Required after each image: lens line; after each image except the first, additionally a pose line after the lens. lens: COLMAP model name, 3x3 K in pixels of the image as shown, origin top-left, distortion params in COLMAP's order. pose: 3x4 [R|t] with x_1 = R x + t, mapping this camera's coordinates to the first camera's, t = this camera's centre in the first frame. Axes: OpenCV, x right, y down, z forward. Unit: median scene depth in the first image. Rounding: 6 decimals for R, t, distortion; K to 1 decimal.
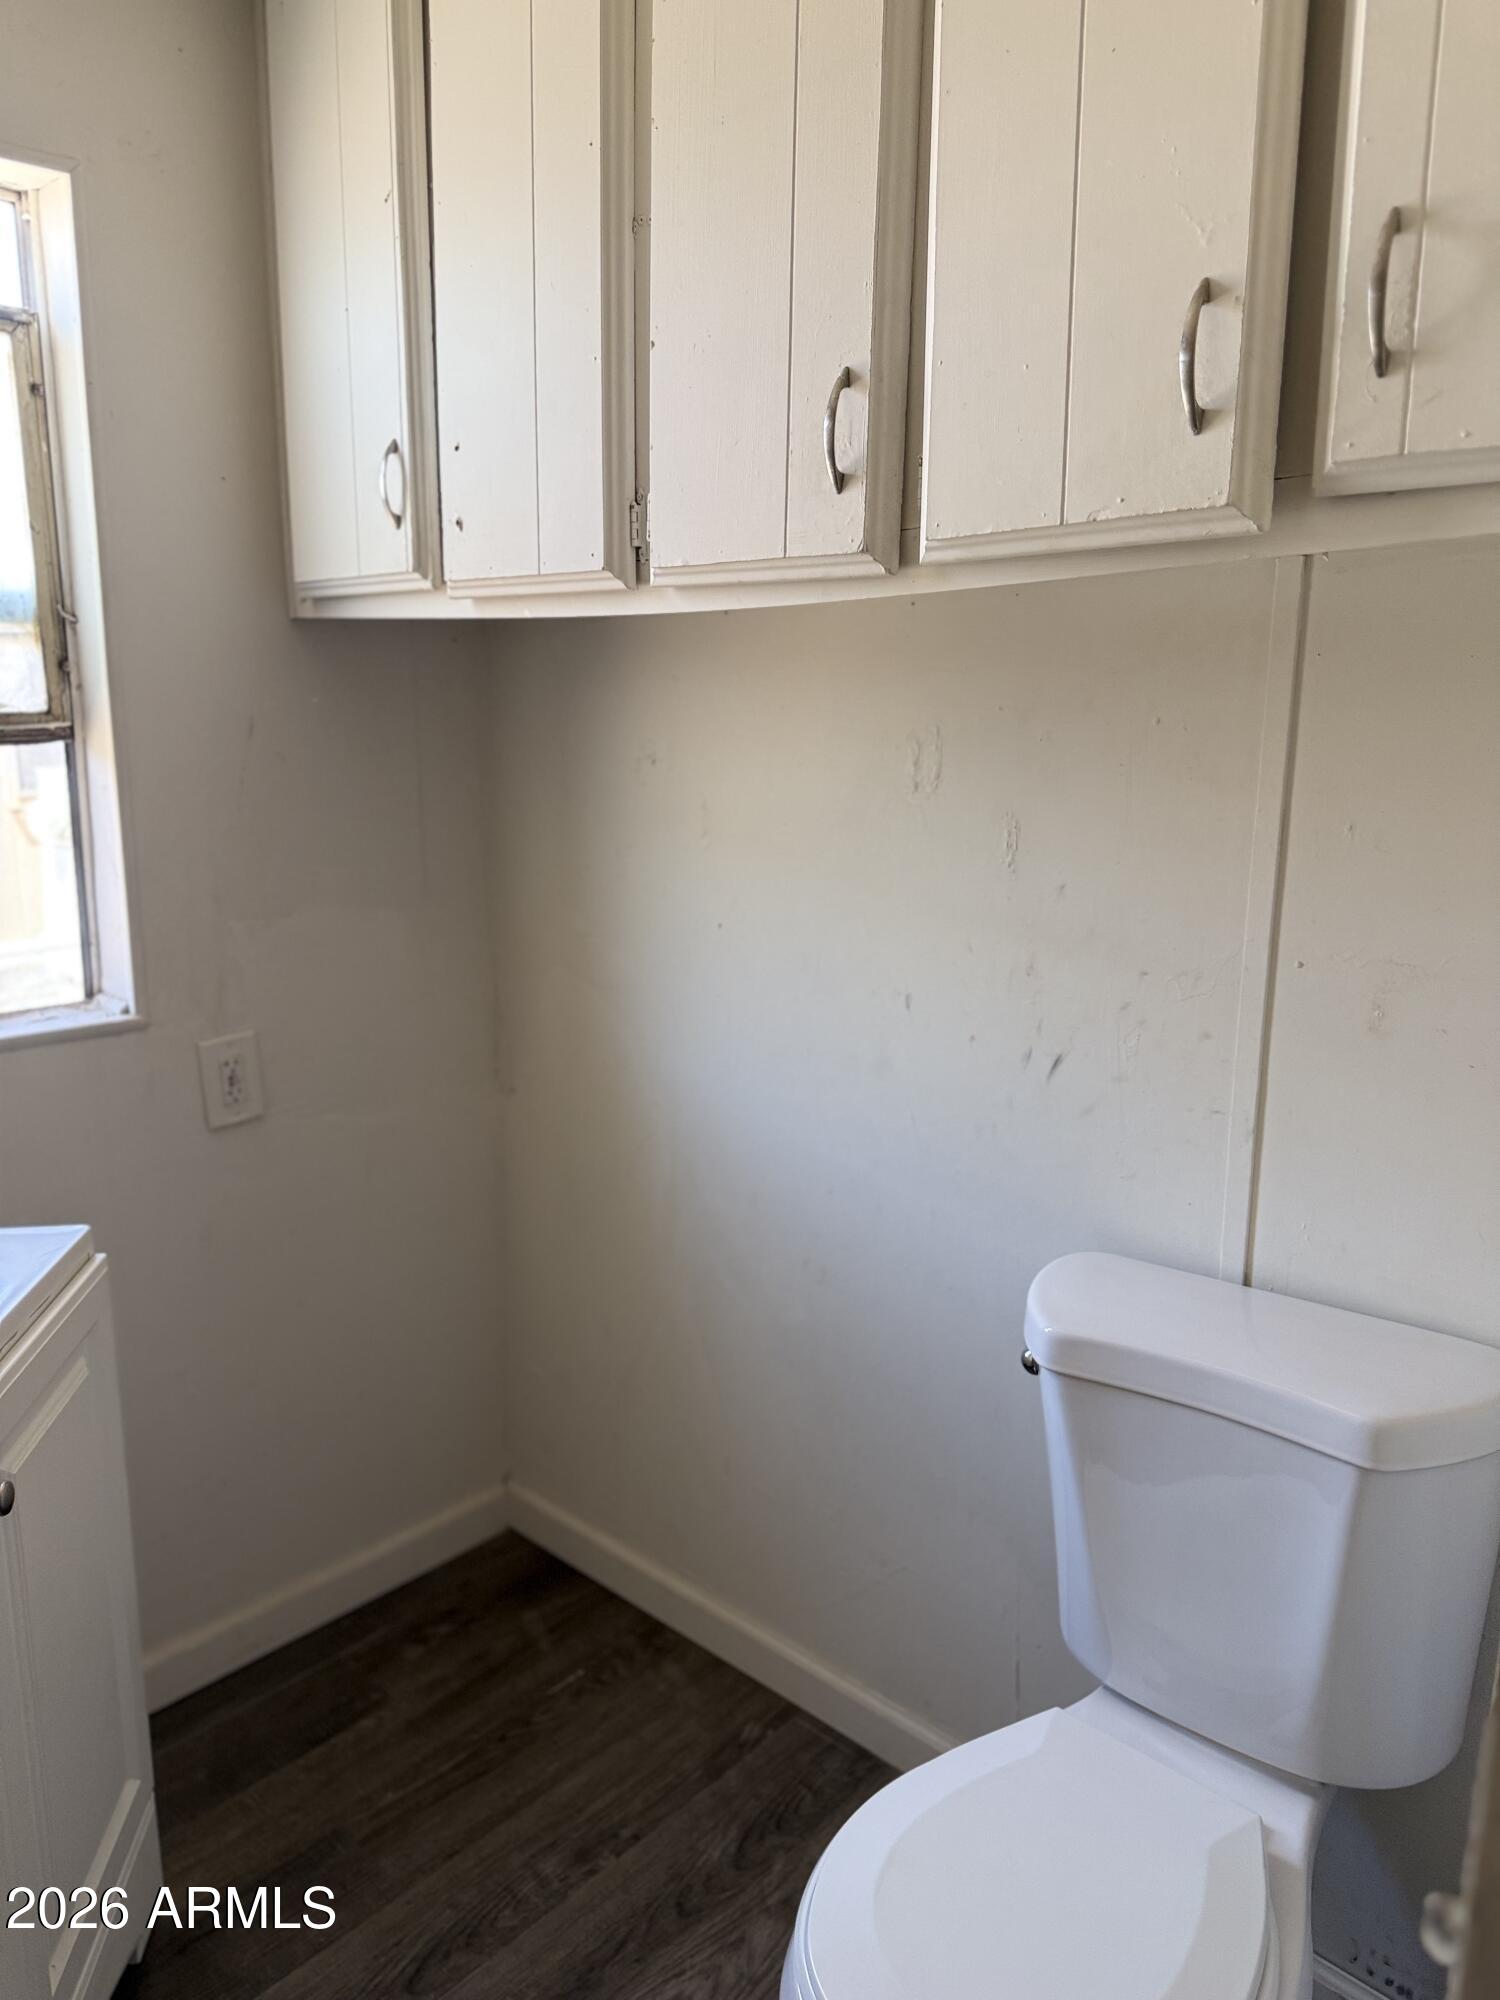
lens RADIAL K [[1444.9, 0, 751.5], [0, 1444.9, 982.5], [0, 0, 1]] dist [-0.005477, -0.001467]
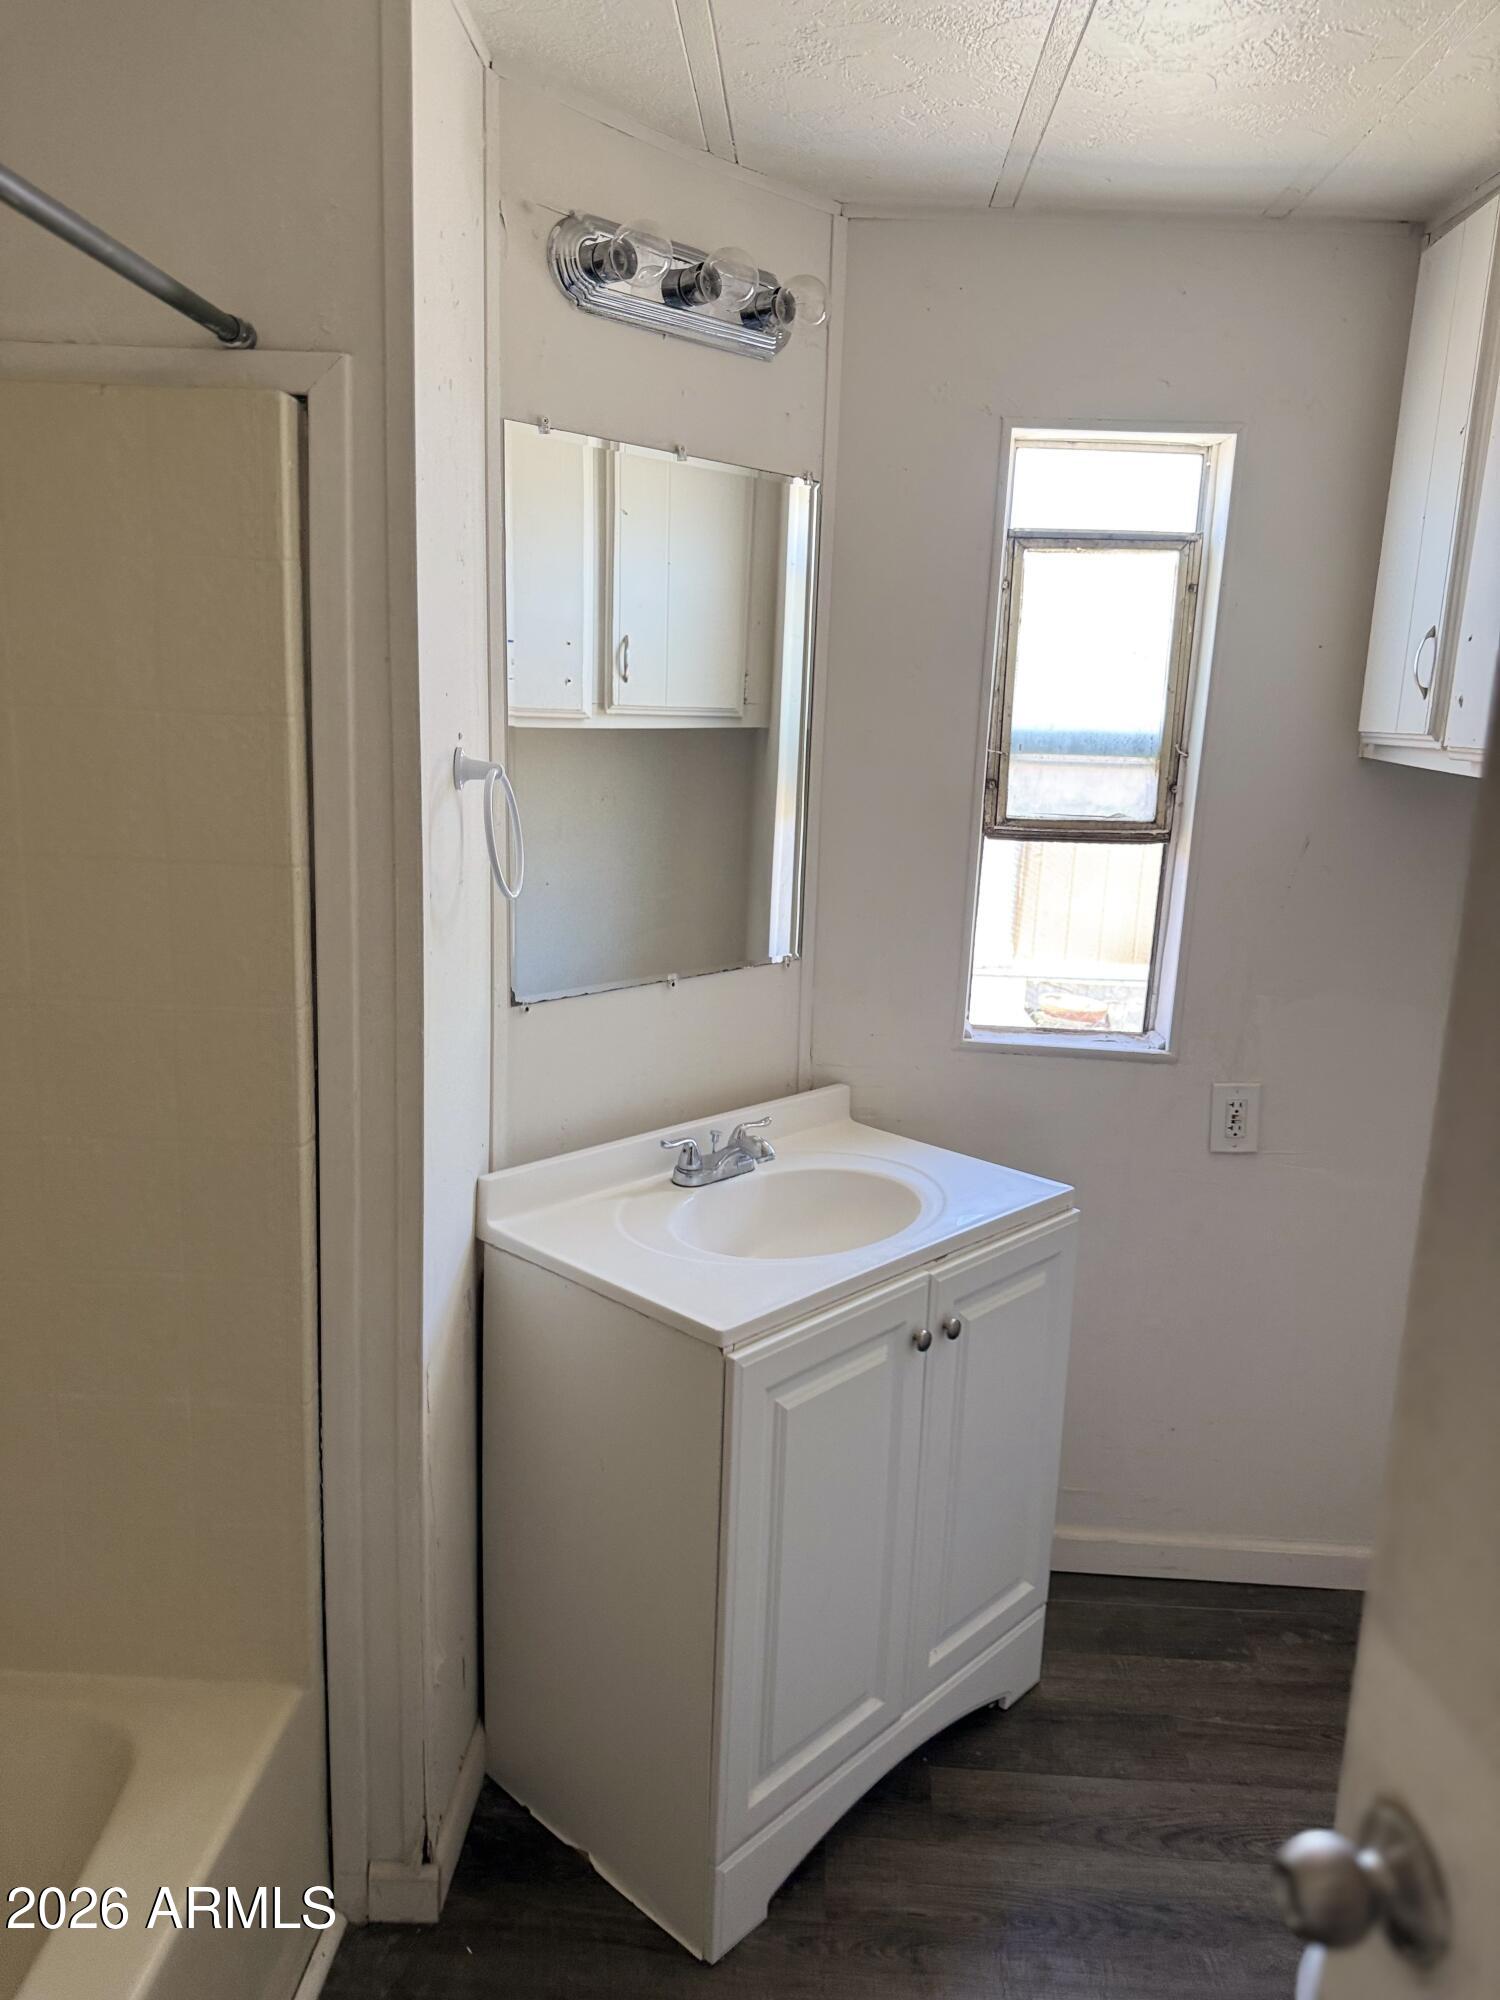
lens RADIAL K [[1444.9, 0, 751.5], [0, 1444.9, 982.5], [0, 0, 1]] dist [-0.005477, -0.001467]
pose [[0.647104, 0.168226, -0.743611, 0.305321], [-0.189550, 0.980227, 0.056806, -0.043151], [0.738463, 0.104192, 0.666195, -0.175141]]
